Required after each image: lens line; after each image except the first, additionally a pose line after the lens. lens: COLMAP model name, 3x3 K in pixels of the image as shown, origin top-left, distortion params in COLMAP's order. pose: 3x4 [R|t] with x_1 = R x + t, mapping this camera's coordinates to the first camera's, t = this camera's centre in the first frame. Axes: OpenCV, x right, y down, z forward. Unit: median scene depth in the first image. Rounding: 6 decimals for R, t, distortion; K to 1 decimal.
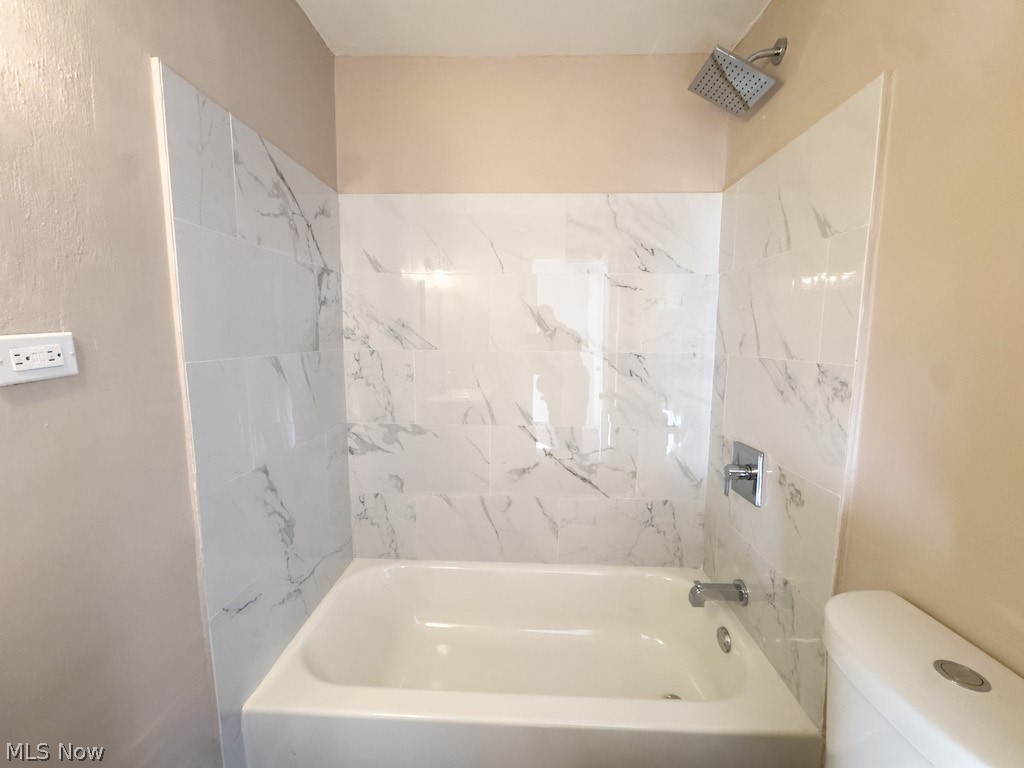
lens RADIAL K [[416.4, 0, 512.0], [0, 416.4, 384.0], [0, 0, 1]] dist [-0.002850, -0.000521]
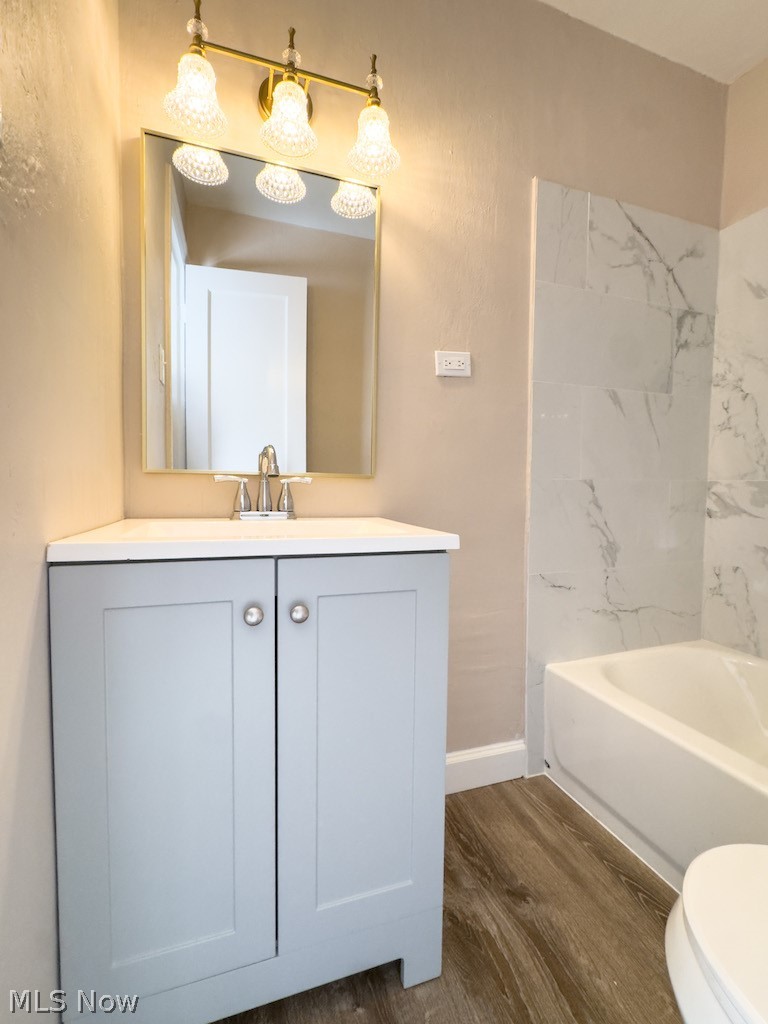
lens RADIAL K [[455.6, 0, 387.5], [0, 455.6, 510.8], [0, 0, 1]] dist [-0.002391, -0.000042]
pose [[0.372939, 0.045462, -0.926741, 0.299433], [-0.114096, 0.993466, 0.002821, 0.269086], [0.920814, 0.104686, 0.375689, 0.002487]]
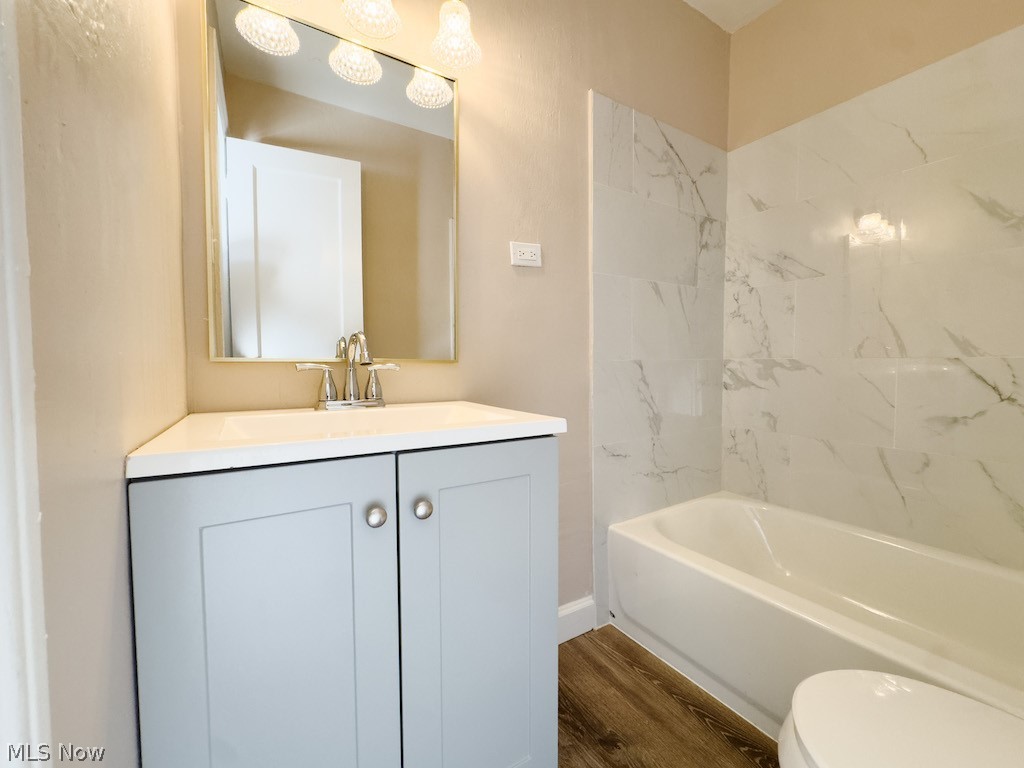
lens RADIAL K [[416.4, 0, 512.0], [0, 416.4, 384.0], [0, 0, 1]] dist [-0.002850, -0.000521]
pose [[0.563525, 0.030067, -0.825551, 0.219505], [-0.085134, 0.996130, -0.021833, 0.263044], [0.821700, 0.082586, 0.563904, -0.067121]]
